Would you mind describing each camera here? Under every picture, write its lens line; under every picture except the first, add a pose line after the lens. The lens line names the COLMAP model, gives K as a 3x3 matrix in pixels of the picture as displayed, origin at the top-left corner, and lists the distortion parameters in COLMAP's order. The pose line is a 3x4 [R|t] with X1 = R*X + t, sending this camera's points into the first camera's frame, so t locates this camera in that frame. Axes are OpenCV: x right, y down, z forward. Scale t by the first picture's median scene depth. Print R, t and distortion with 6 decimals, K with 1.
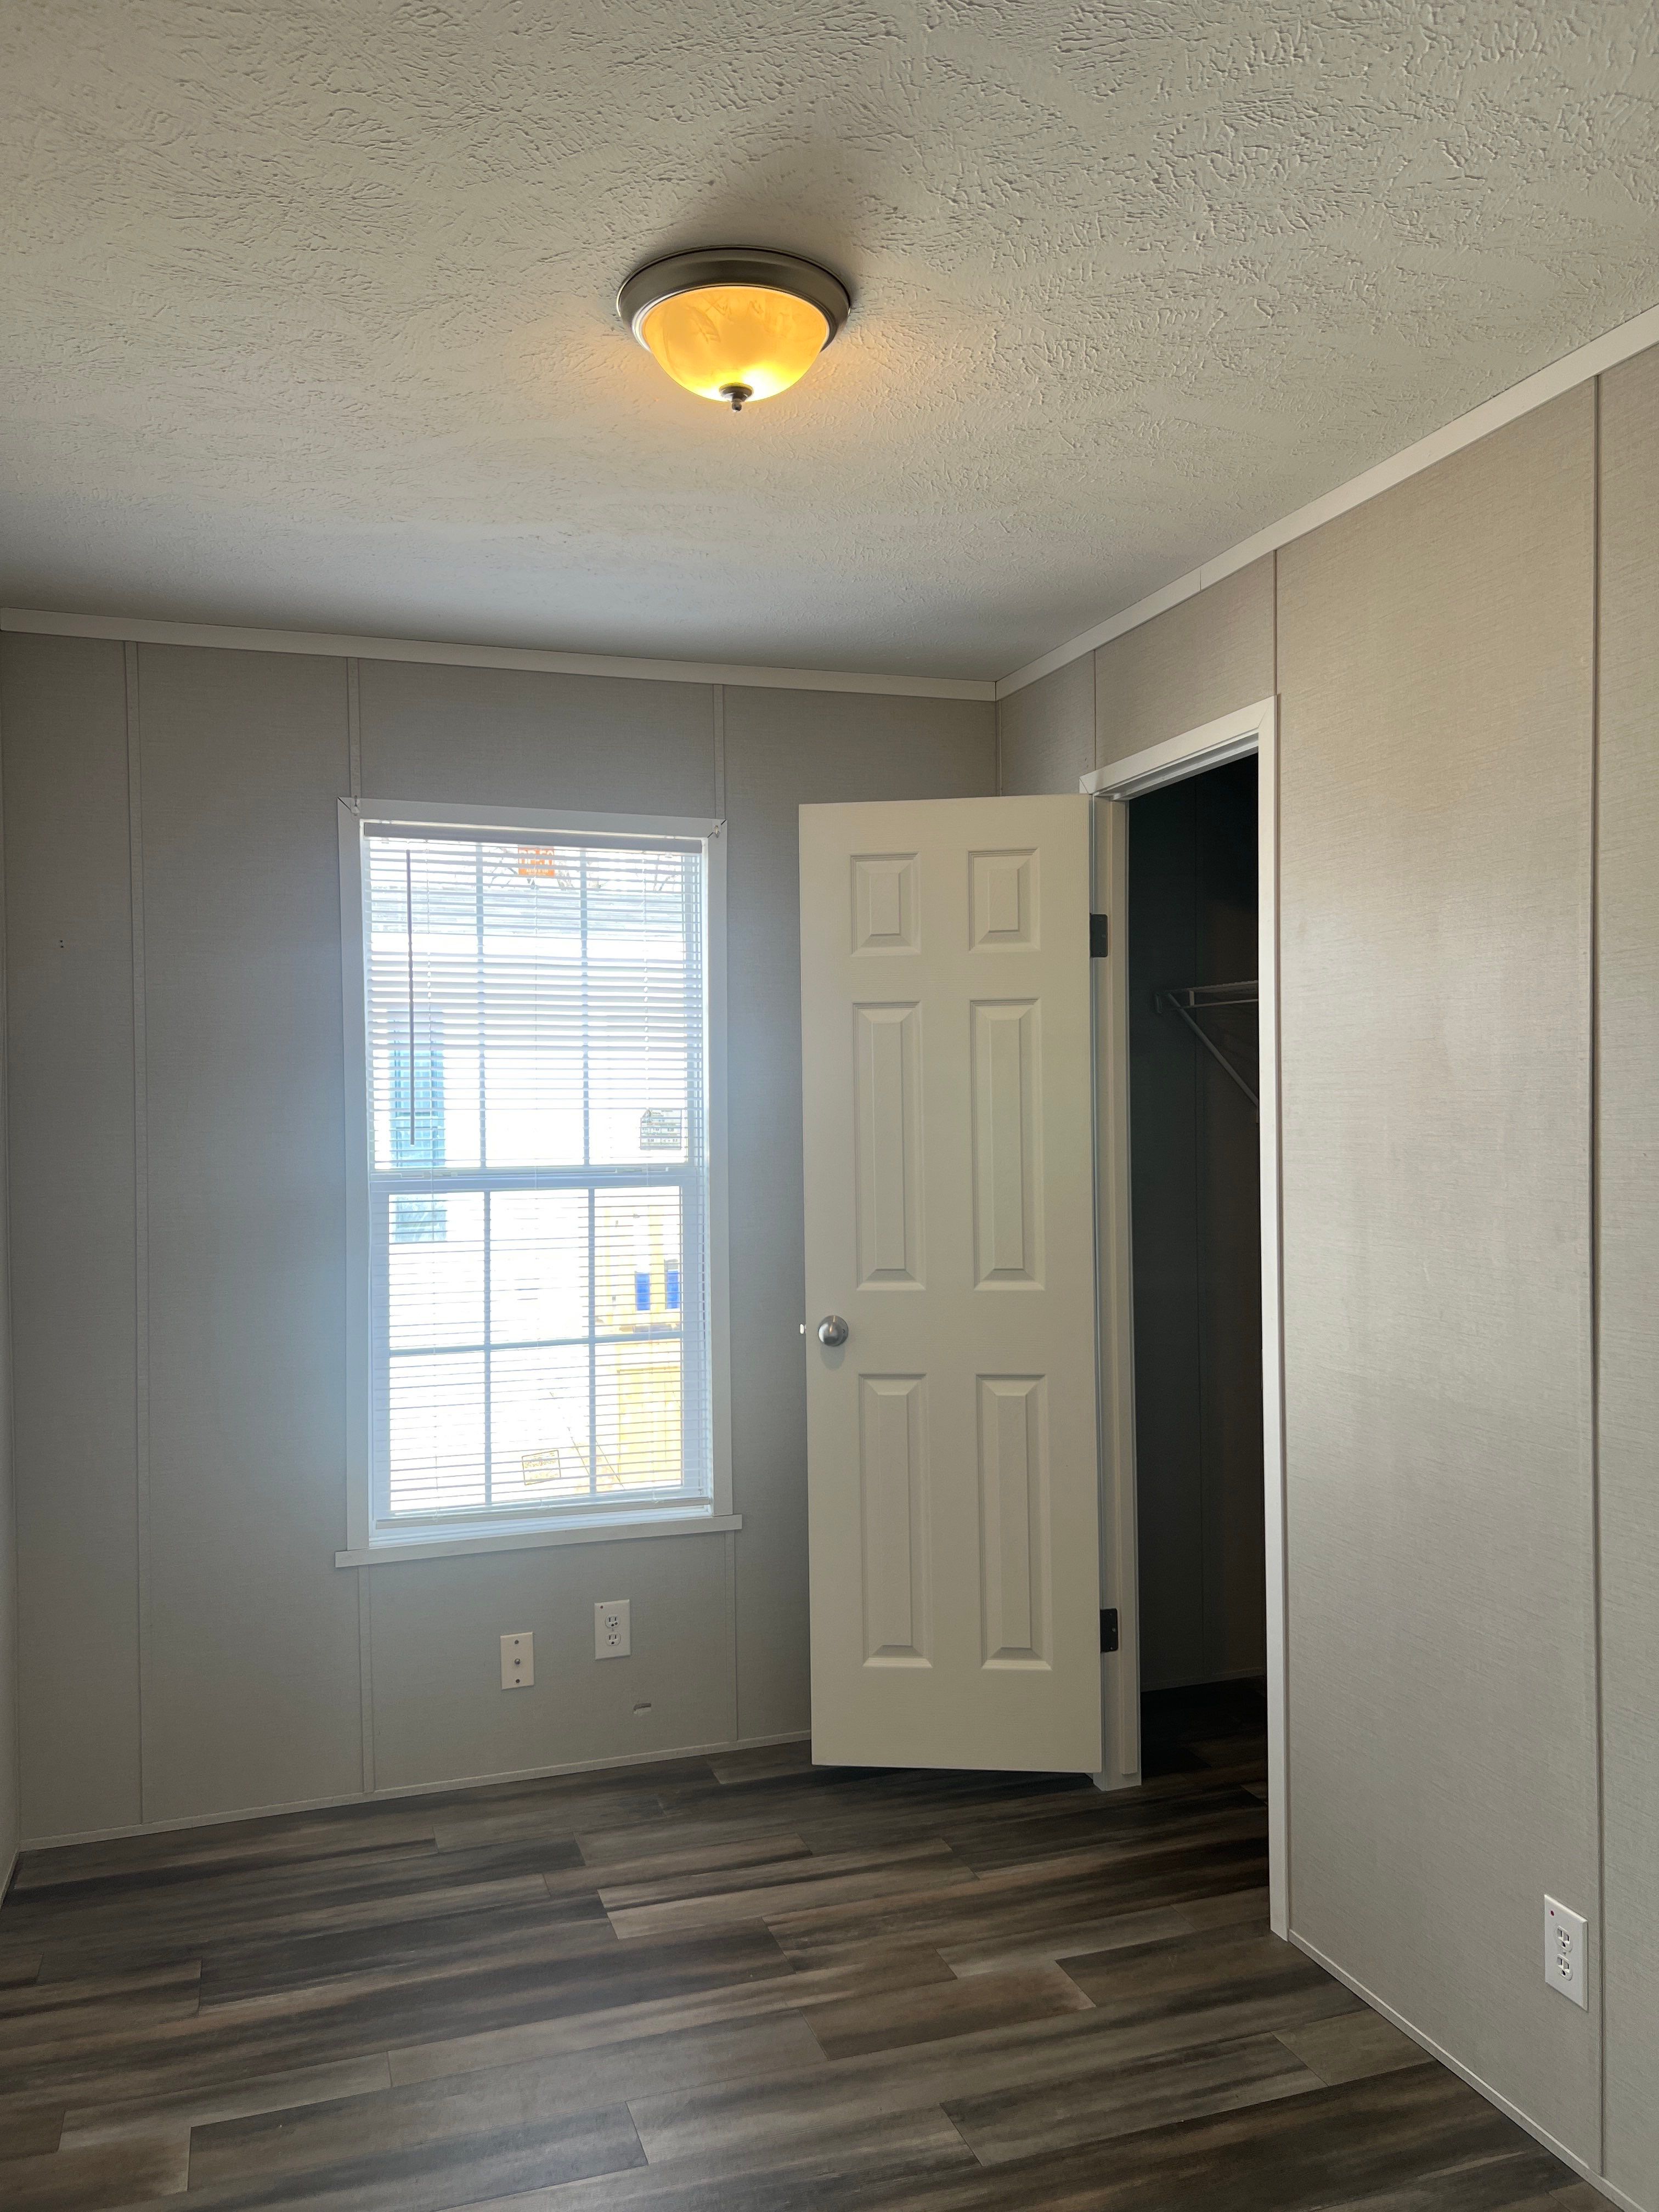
lens RADIAL K [[1677.8, 0, 828.8], [0, 1677.8, 1097.6], [0, 0, 1]] dist [0.040917, -0.040113]
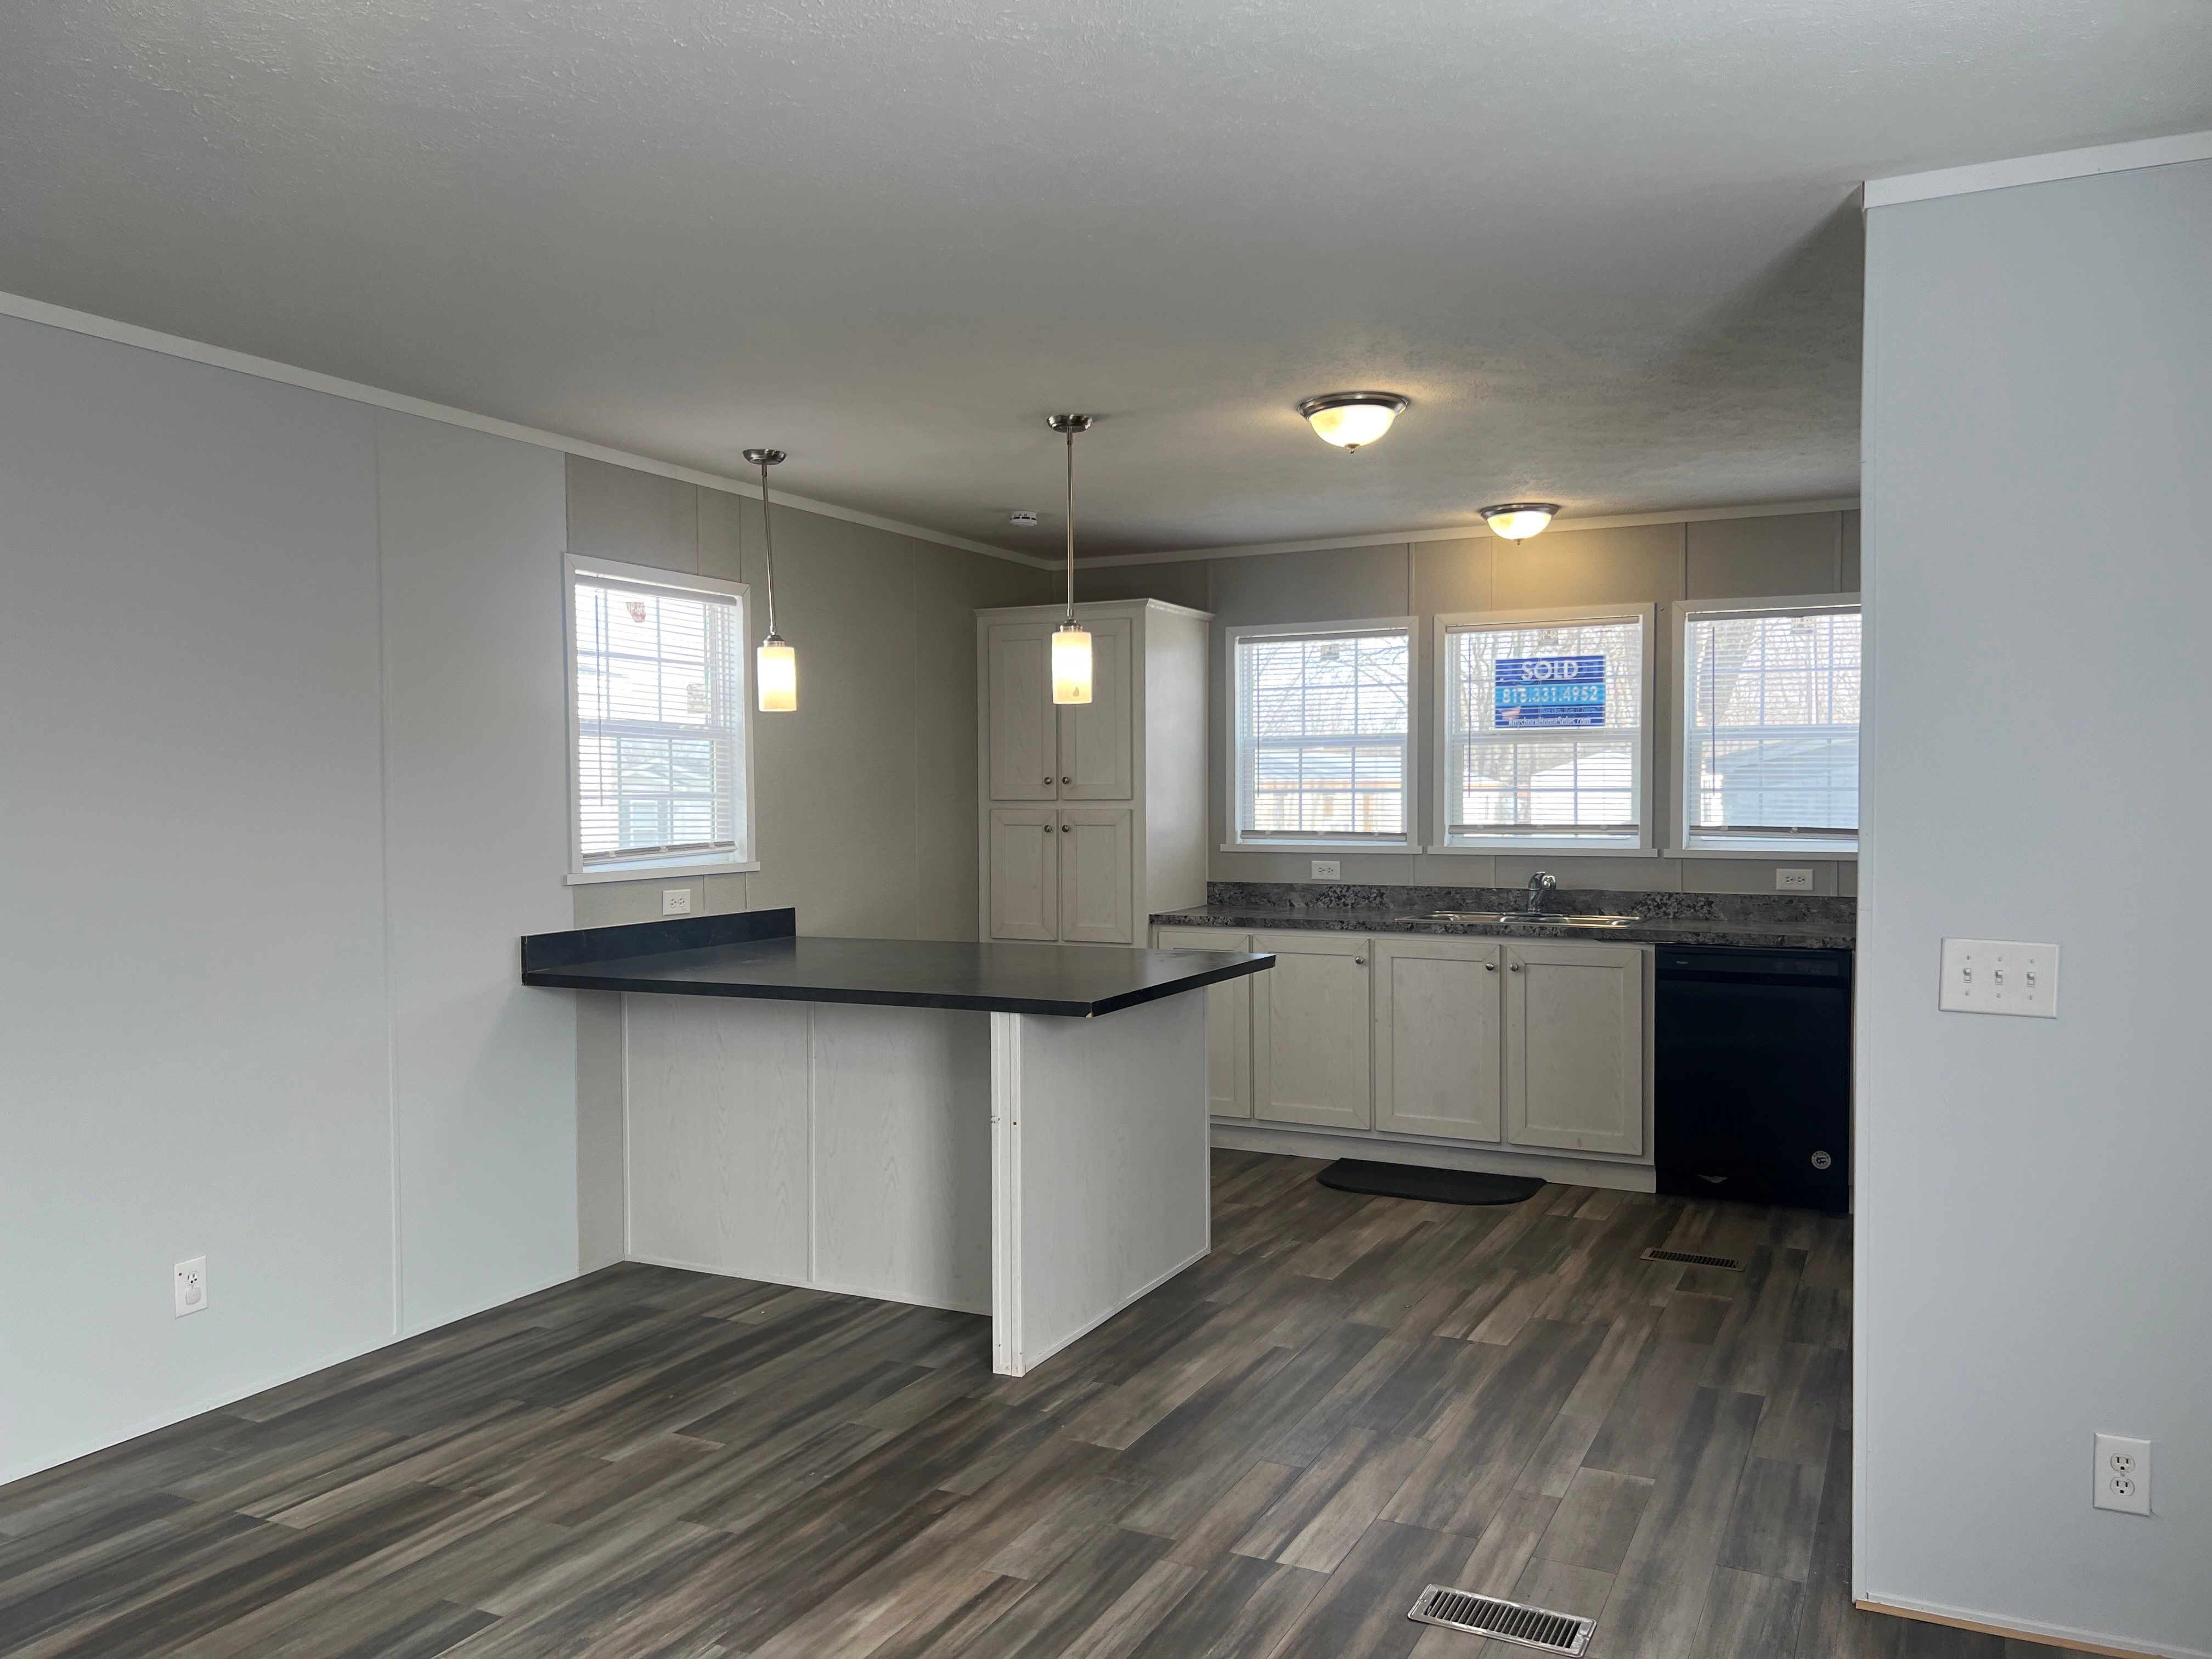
lens RADIAL K [[1677.8, 0, 1101.9], [0, 1677.8, 837.3], [0, 0, 1]] dist [0.040917, -0.040113]
pose [[0.719772, -0.016833, 0.694007, -0.719785], [-0.002679, 0.999631, 0.027025, 0.009929], [-0.694206, -0.021311, 0.719461, -0.235066]]
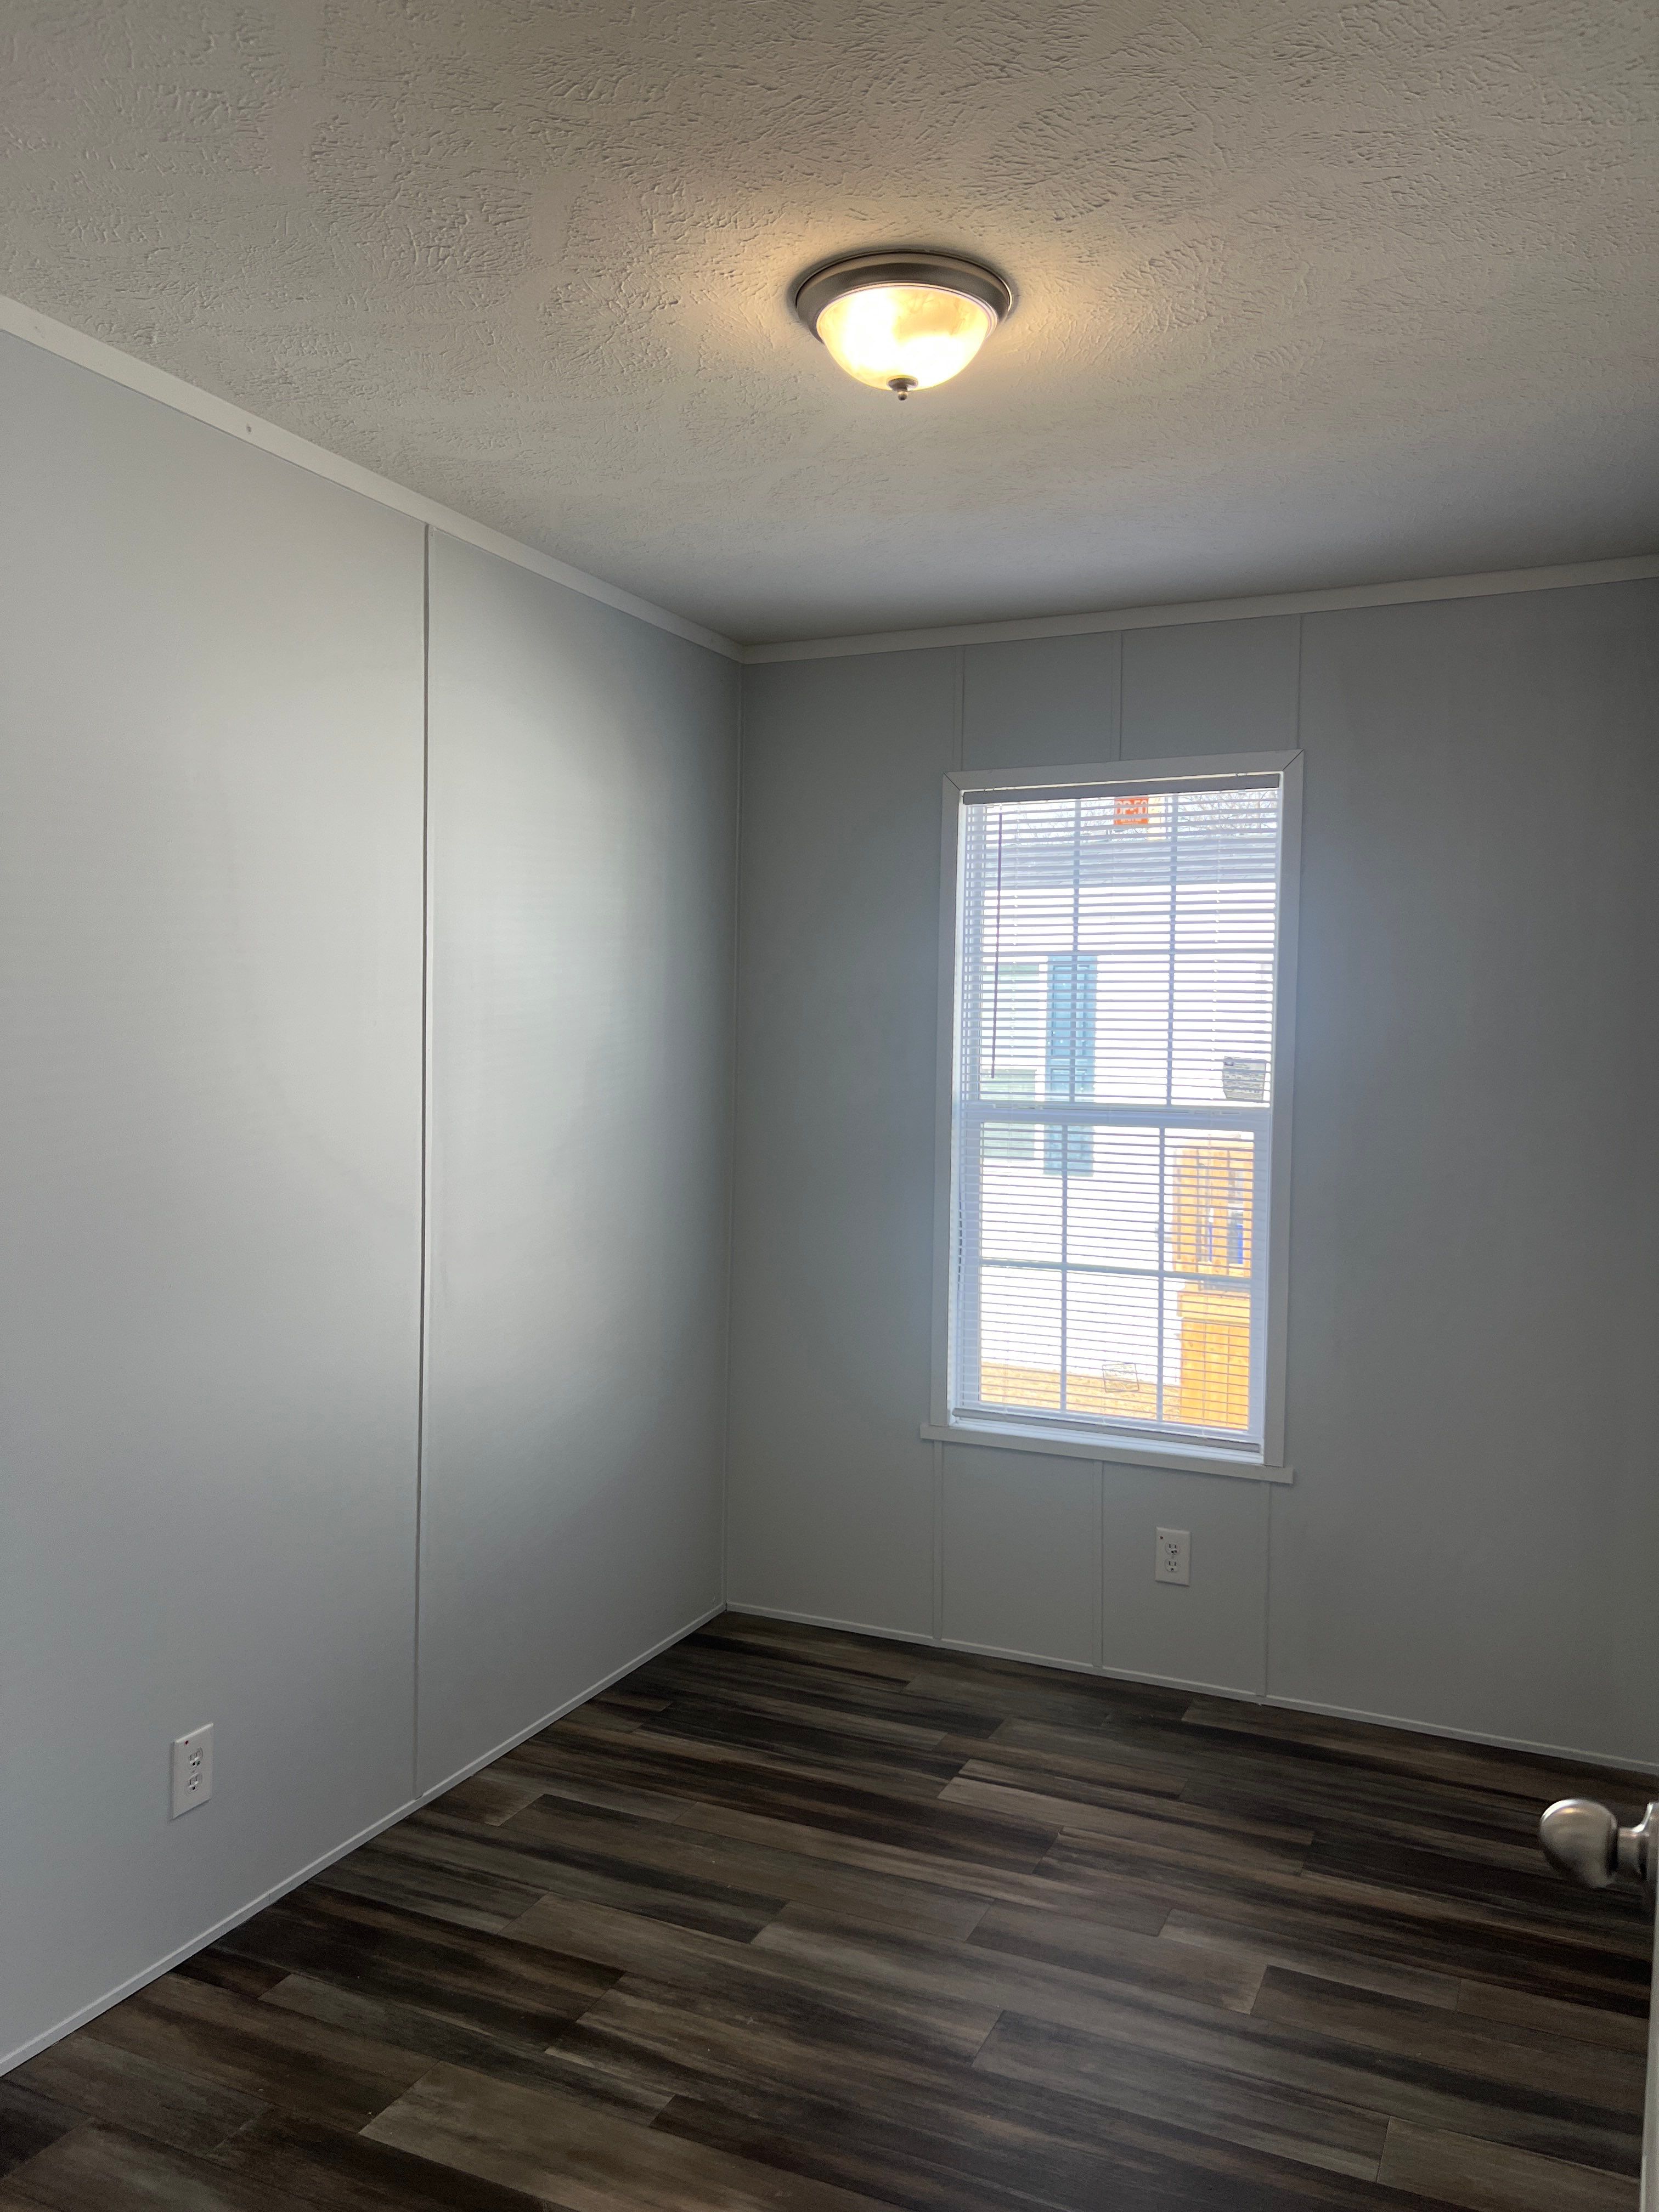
lens RADIAL K [[1677.8, 0, 824.9], [0, 1677.8, 1109.5], [0, 0, 1]] dist [0.040917, -0.040113]
pose [[0.712865, 0.042958, -0.699985, 0.445346], [-0.004255, 0.998369, 0.056936, -0.015476], [0.701289, -0.037609, 0.711885, 0.128572]]
